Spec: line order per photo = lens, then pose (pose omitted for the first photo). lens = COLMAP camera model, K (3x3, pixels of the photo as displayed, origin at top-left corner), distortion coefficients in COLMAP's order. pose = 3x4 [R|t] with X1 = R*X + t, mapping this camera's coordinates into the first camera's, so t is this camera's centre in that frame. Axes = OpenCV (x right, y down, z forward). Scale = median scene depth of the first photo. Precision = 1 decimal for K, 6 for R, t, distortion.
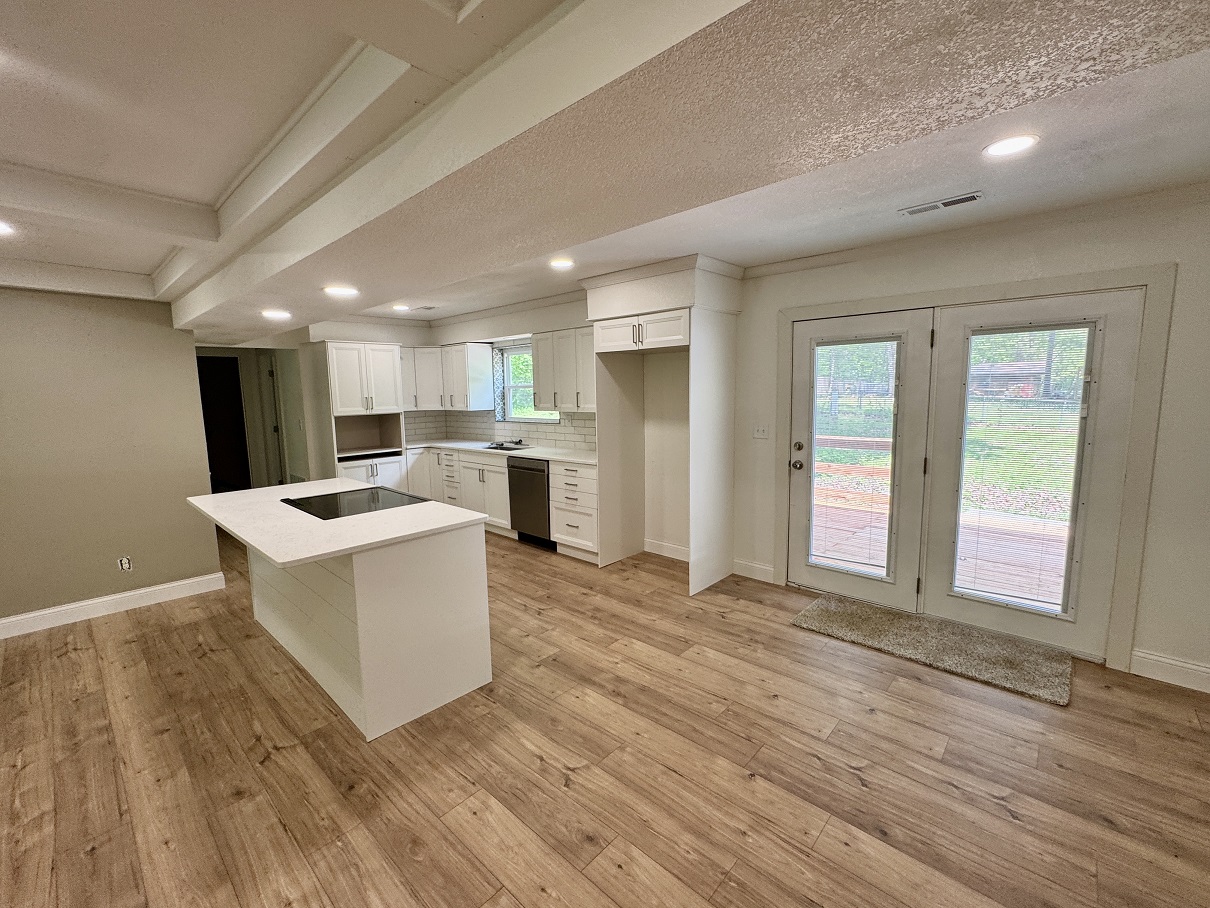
lens RADIAL K [[510.8, 0, 601.5], [0, 510.8, 455.1], [0, 0, 1]] dist [-0.003246, 0.000389]
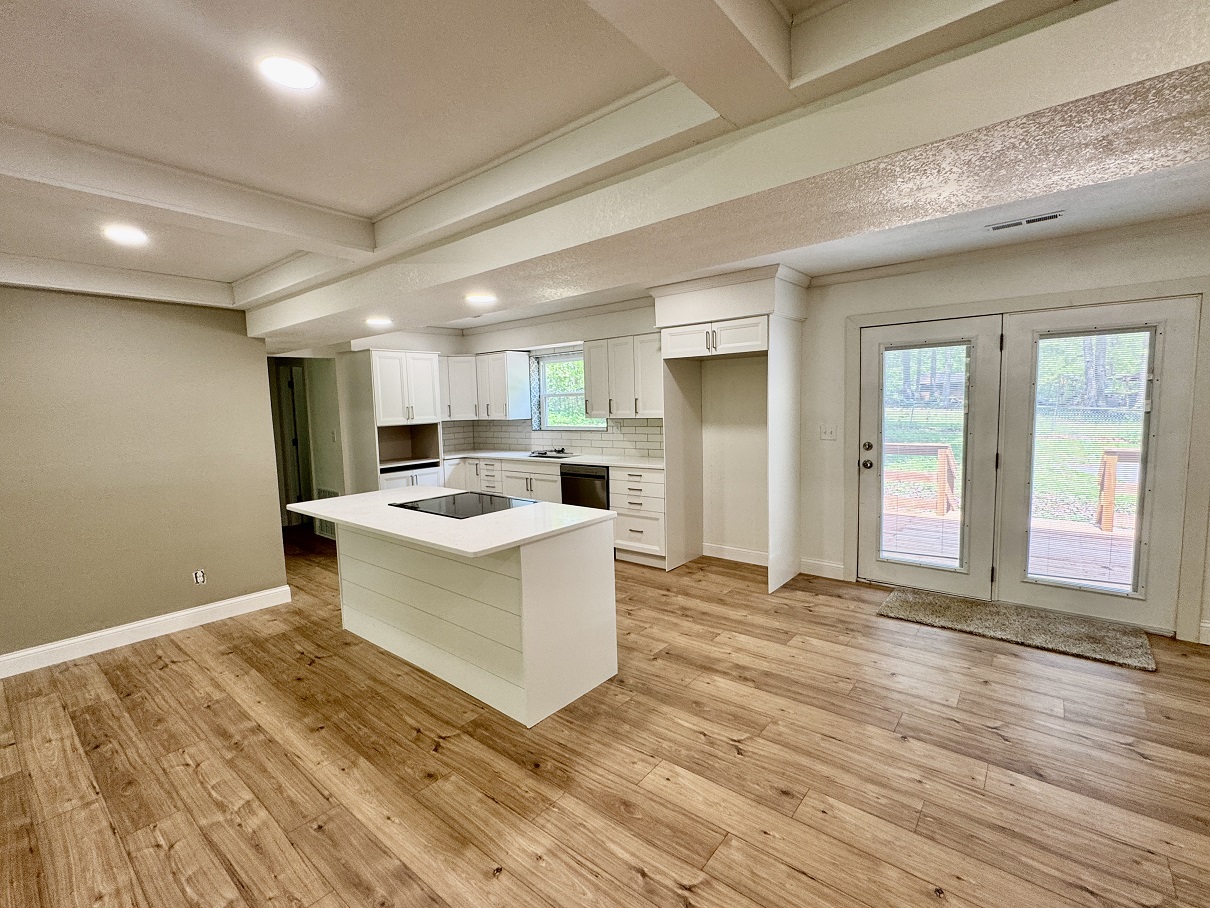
lens RADIAL K [[541.2, 0, 601.1], [0, 541.2, 456.5], [0, 0, 1]] dist [-0.002777, -0.000105]
pose [[0.998465, -0.015735, 0.053104, -0.240192], [0.017230, 0.999465, -0.027809, 0.027412], [-0.052638, 0.028681, 0.998202, -0.082986]]
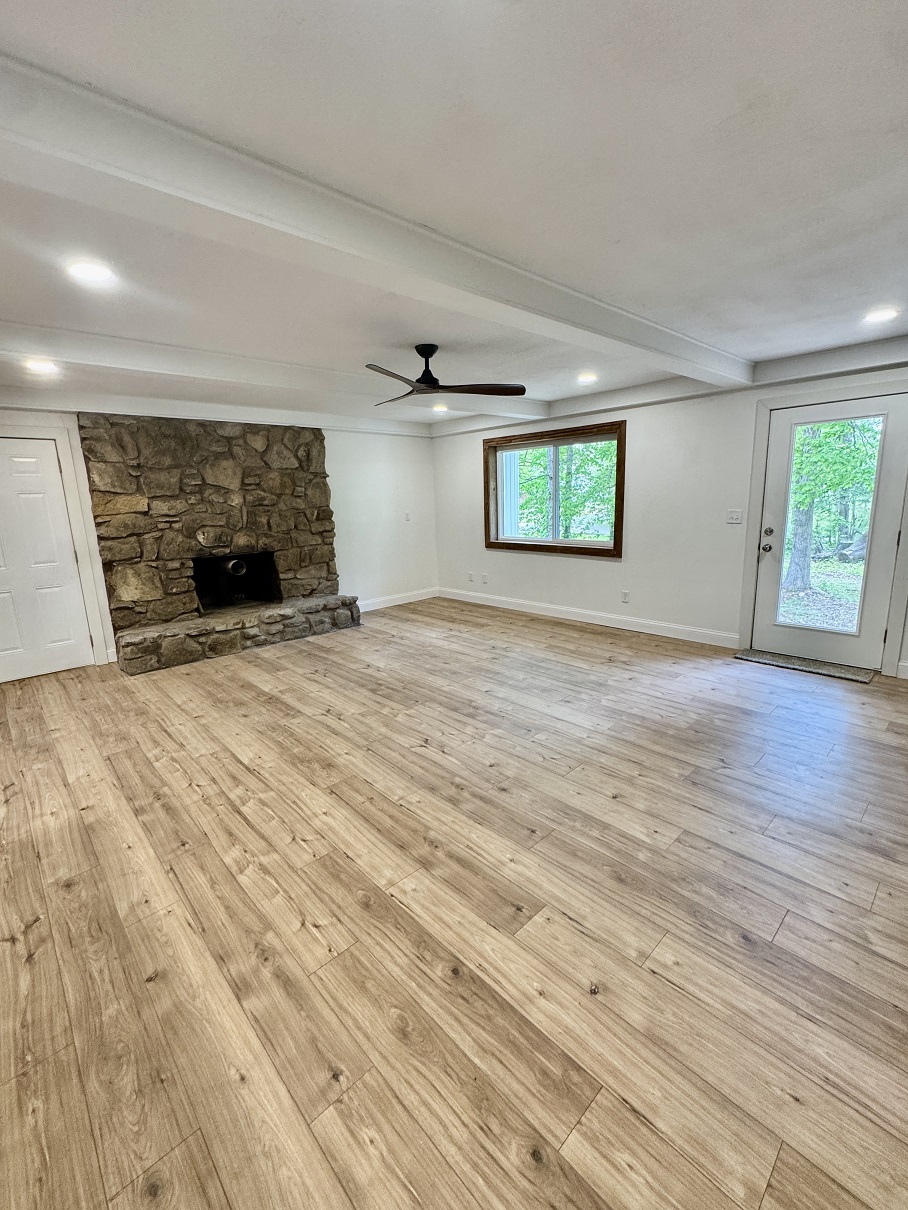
lens RADIAL K [[510.8, 0, 454.0], [0, 510.8, 605.0], [0, 0, 1]] dist [-0.003246, 0.000389]
pose [[-0.996292, 0.030727, 0.080364, -0.922445], [0.055273, 0.944388, 0.324154, -0.089526], [-0.065935, 0.327394, -0.942585, 1.008365]]
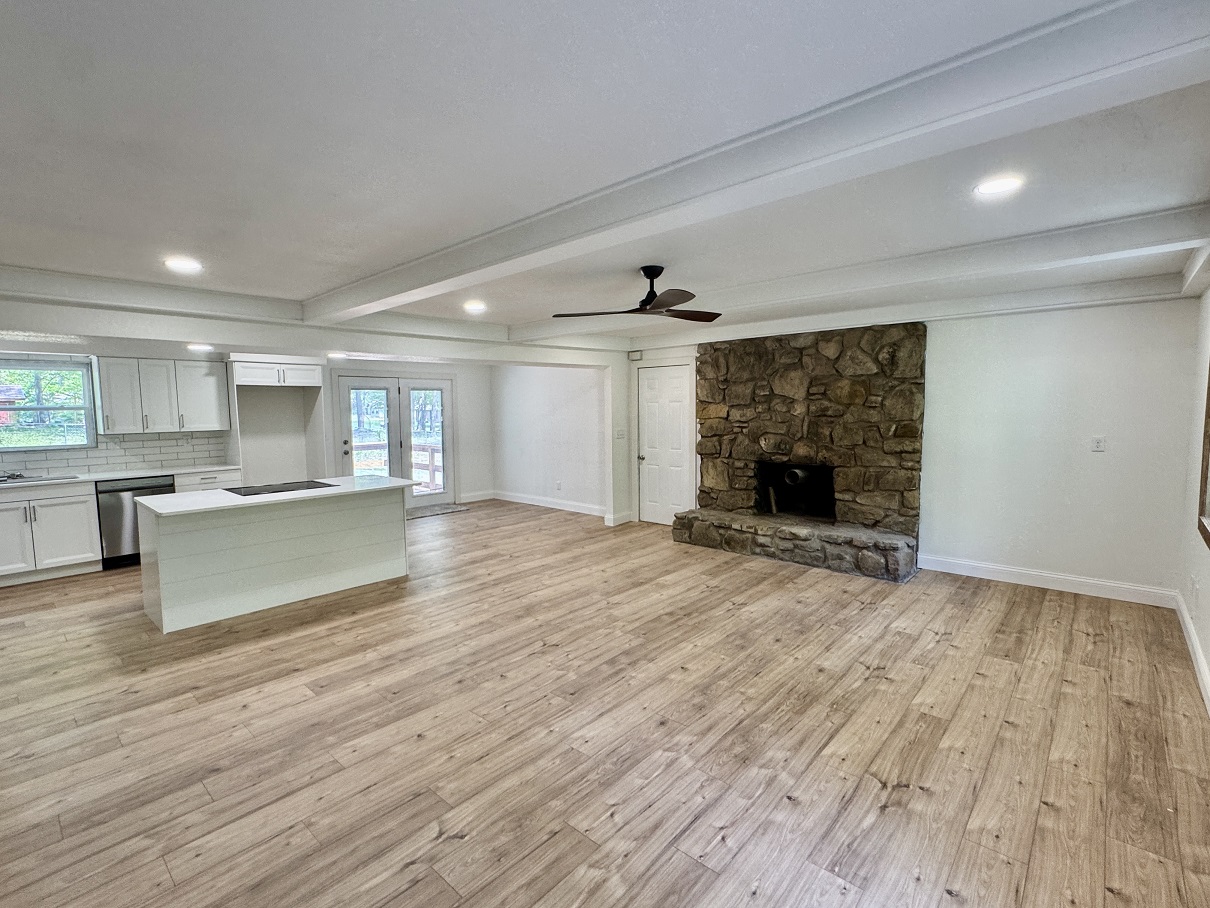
lens RADIAL K [[563.0, 0, 600.5], [0, 563.0, 456.7], [0, 0, 1]] dist [-0.002002, 0.000136]
pose [[-0.008499, -0.073952, 0.997226, -1.841688], [0.135463, 0.987983, 0.074421, 0.008285], [-0.990746, 0.135720, 0.001621, 0.092431]]
